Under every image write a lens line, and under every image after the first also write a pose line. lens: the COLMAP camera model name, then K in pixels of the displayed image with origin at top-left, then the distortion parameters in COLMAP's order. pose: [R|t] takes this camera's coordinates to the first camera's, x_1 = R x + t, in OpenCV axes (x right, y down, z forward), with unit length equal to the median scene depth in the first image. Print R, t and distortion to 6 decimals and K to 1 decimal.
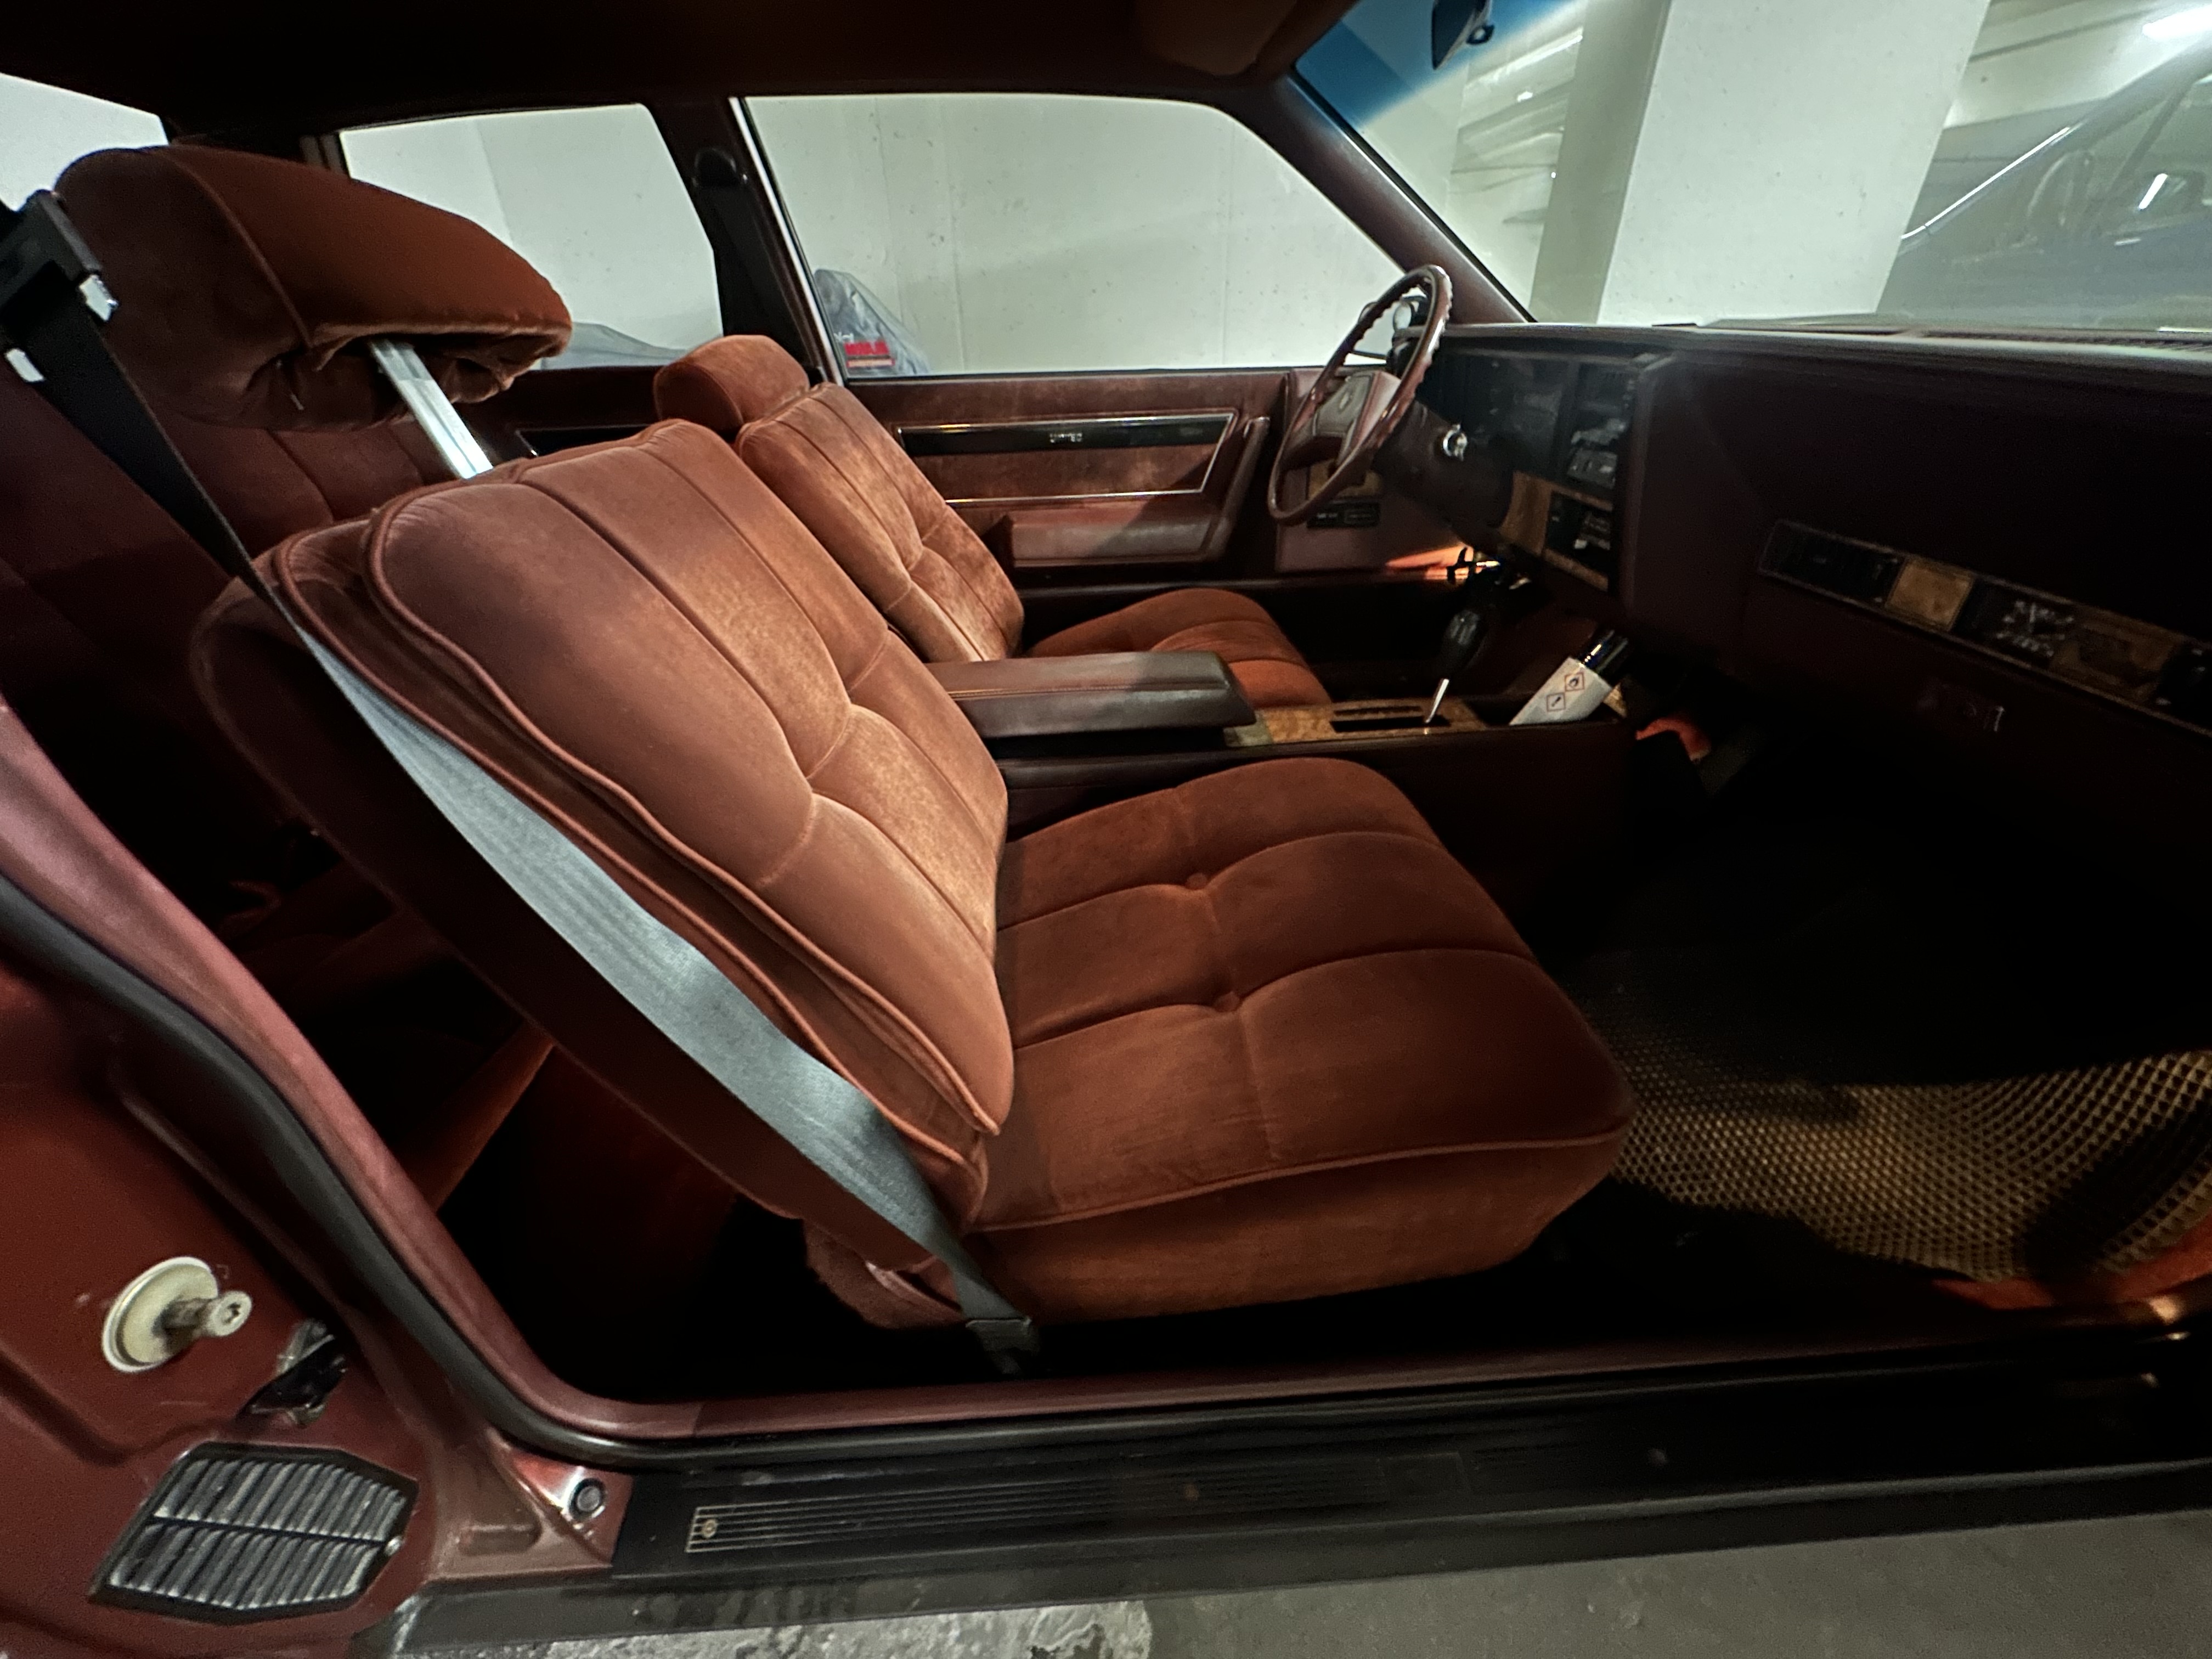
lens RADIAL K [[886.9, 0, 1097.9], [0, 886.9, 833.1], [0, 0, 1]] dist [-0.001043, 0.000016]
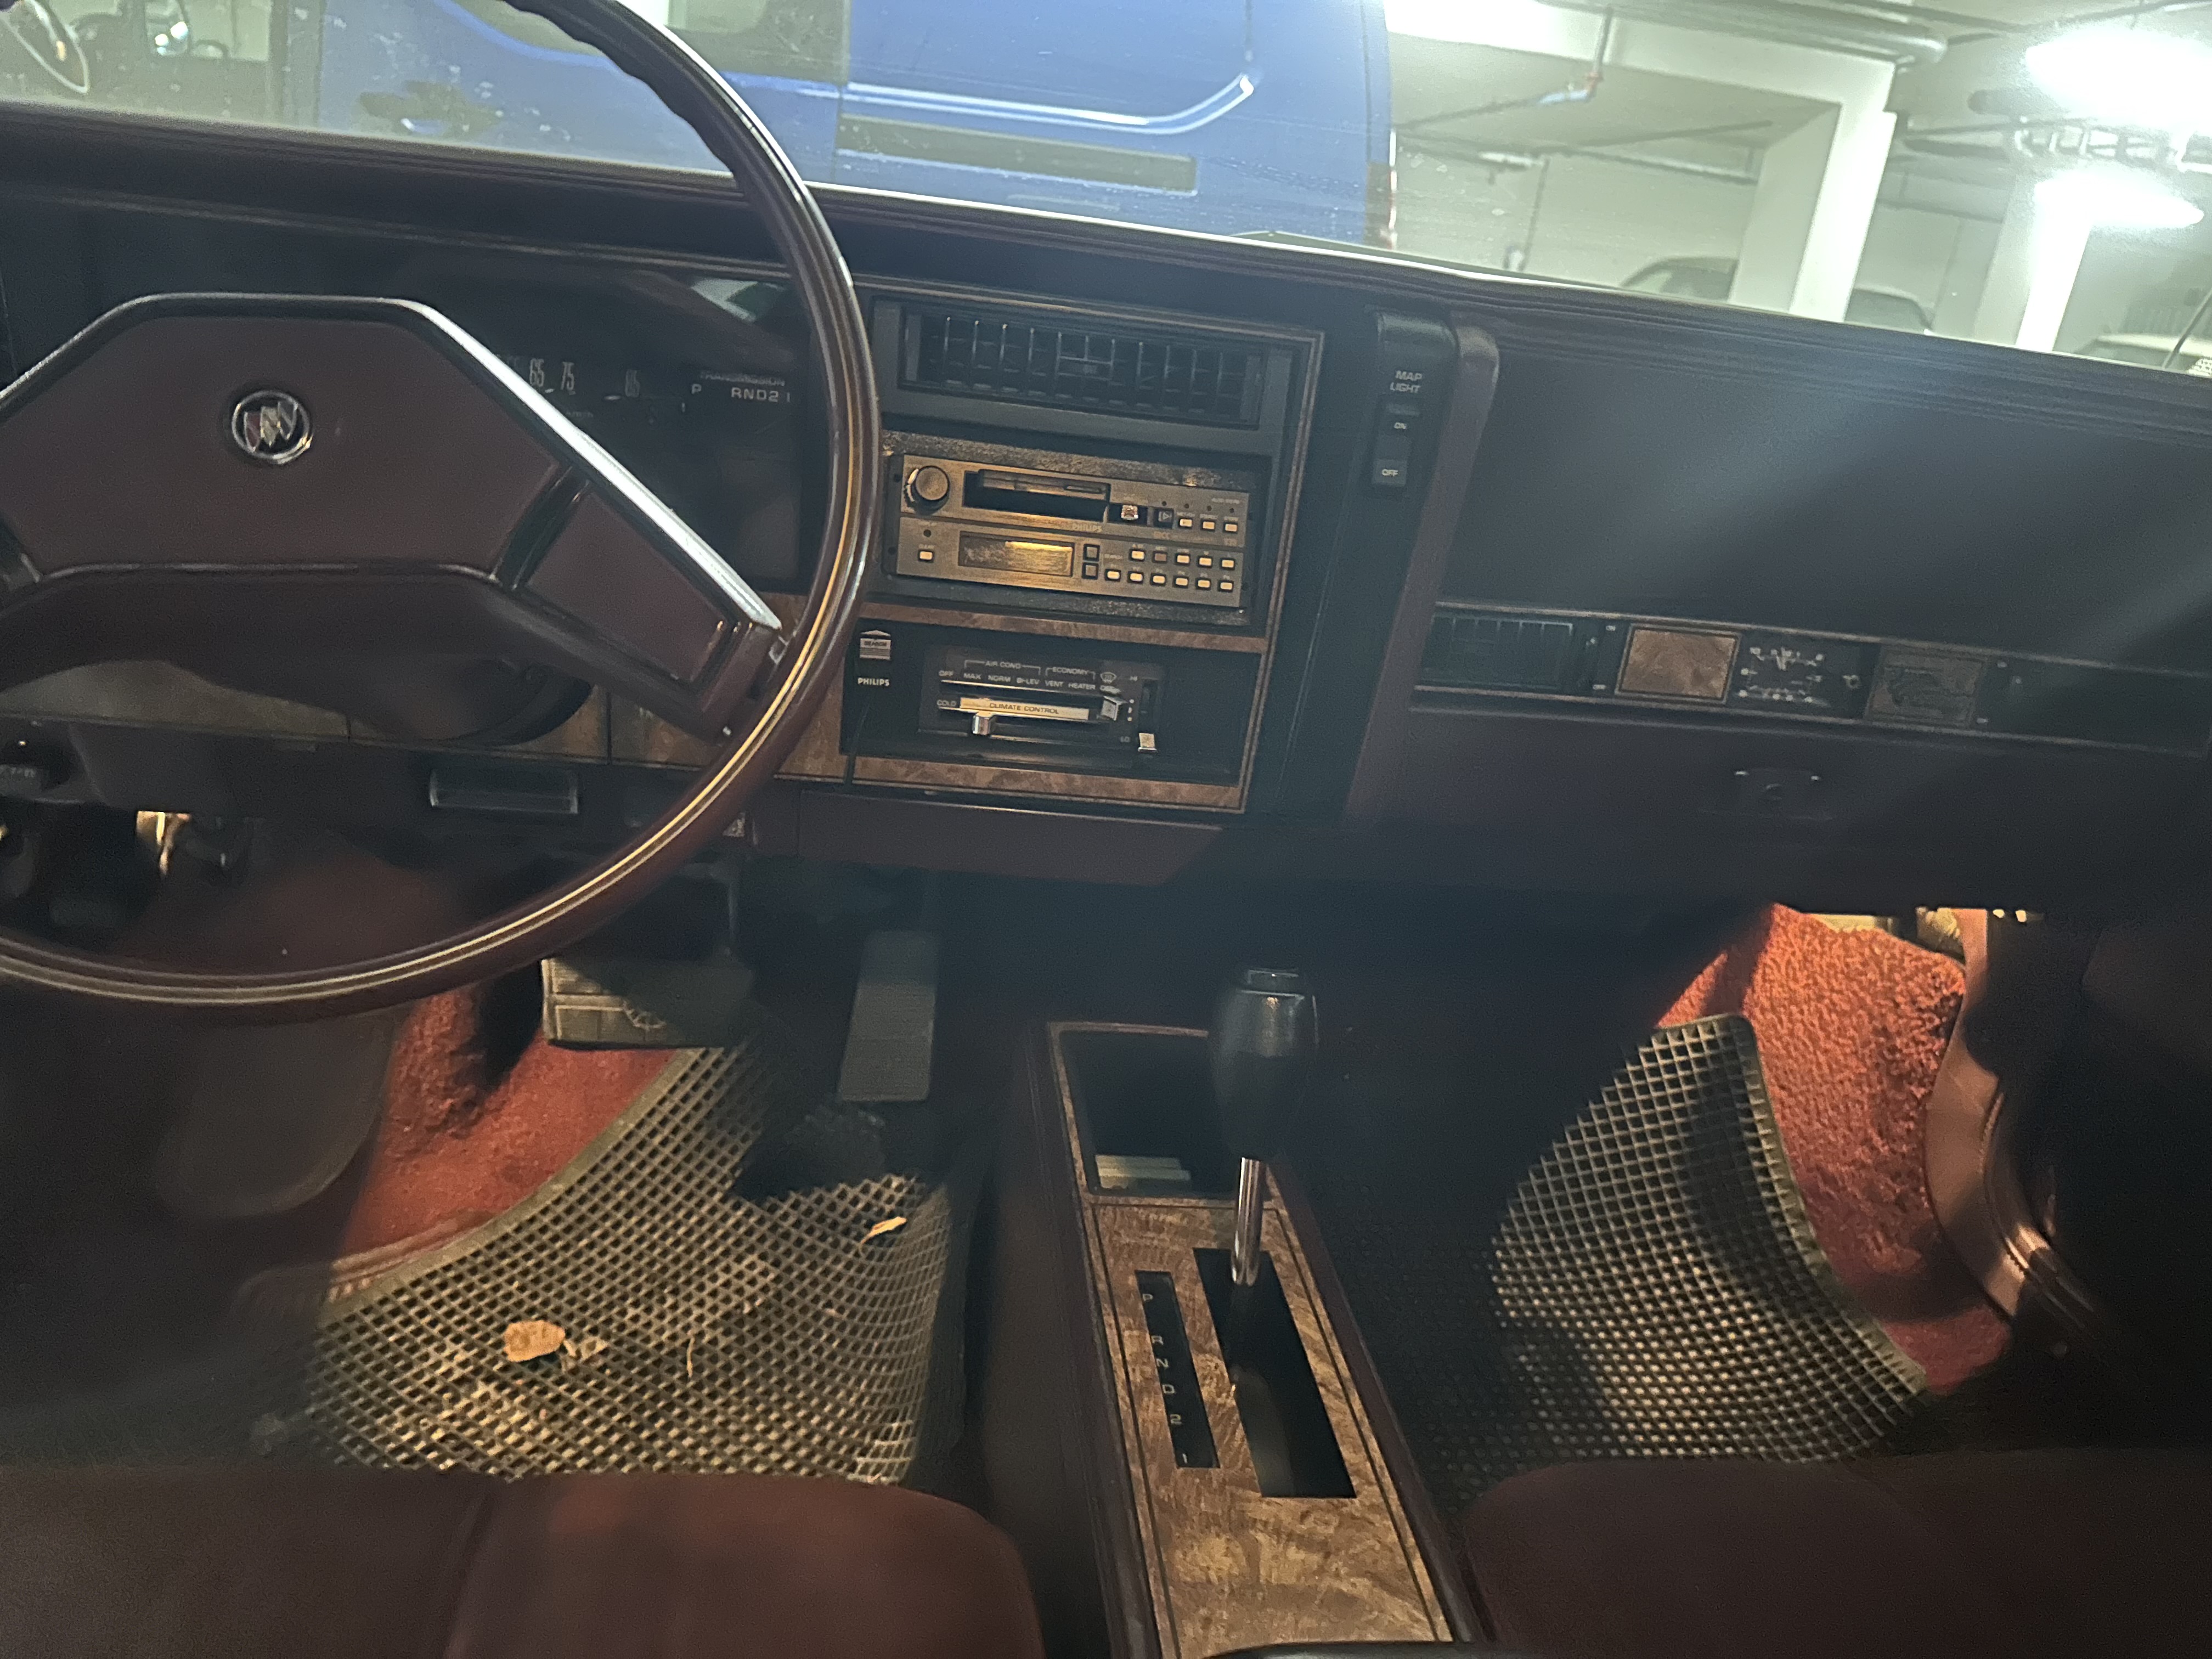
lens RADIAL K [[1586.3, 0, 1106.0], [0, 1586.3, 829.5], [0, 0, 1]] dist [0.009719, 0.001657]
pose [[-0.056025, -0.336680, 0.939951, -0.176385], [0.408721, 0.851199, 0.329252, -0.581046], [-0.910938, 0.402624, 0.089919, 1.050271]]
